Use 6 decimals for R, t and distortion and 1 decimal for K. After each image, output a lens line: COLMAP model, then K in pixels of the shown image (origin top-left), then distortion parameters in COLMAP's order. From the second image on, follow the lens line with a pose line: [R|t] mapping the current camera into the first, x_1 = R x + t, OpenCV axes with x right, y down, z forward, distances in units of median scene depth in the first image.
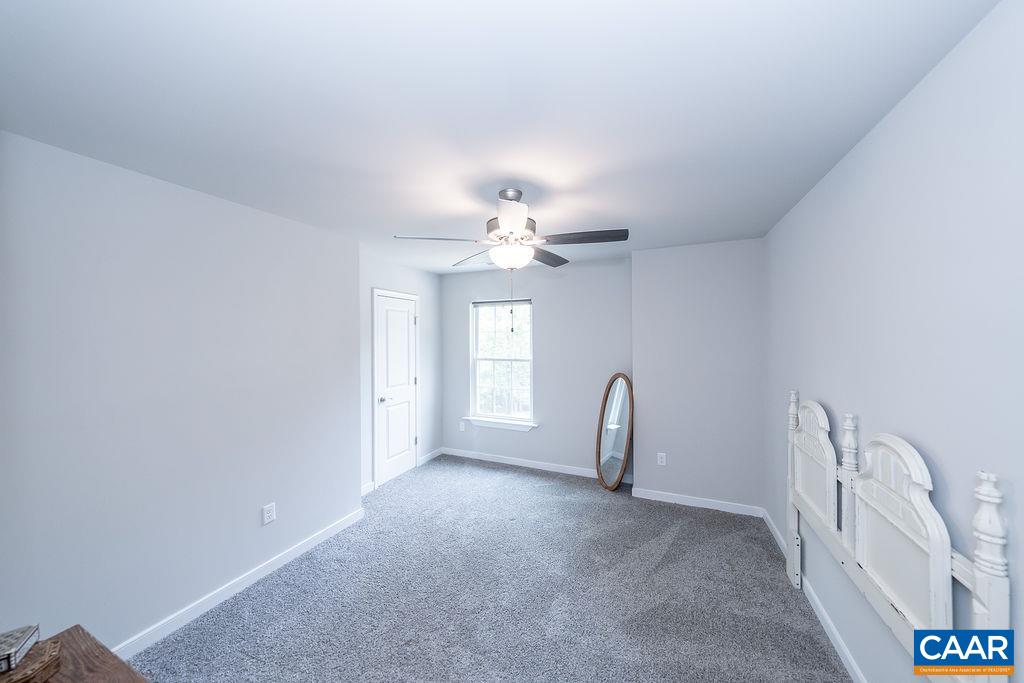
lens RADIAL K [[347.6, 0, 512.5], [0, 347.6, 338.6], [0, 0, 1]] dist [-0.001437, 0.000072]
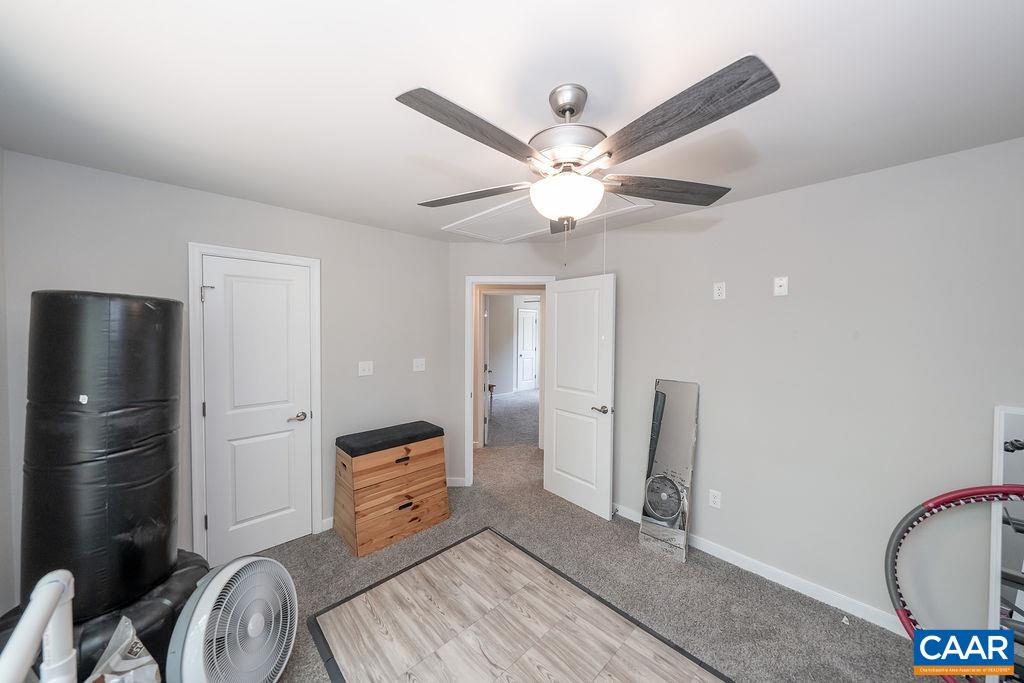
lens RADIAL K [[347.6, 0, 512.5], [0, 347.6, 338.6], [0, 0, 1]] dist [-0.001437, 0.000072]
pose [[0.927855, 0.019916, -0.372409, 0.442606], [-0.011444, 0.999623, 0.024947, 0.006466], [0.372766, -0.018886, 0.927733, -1.195053]]
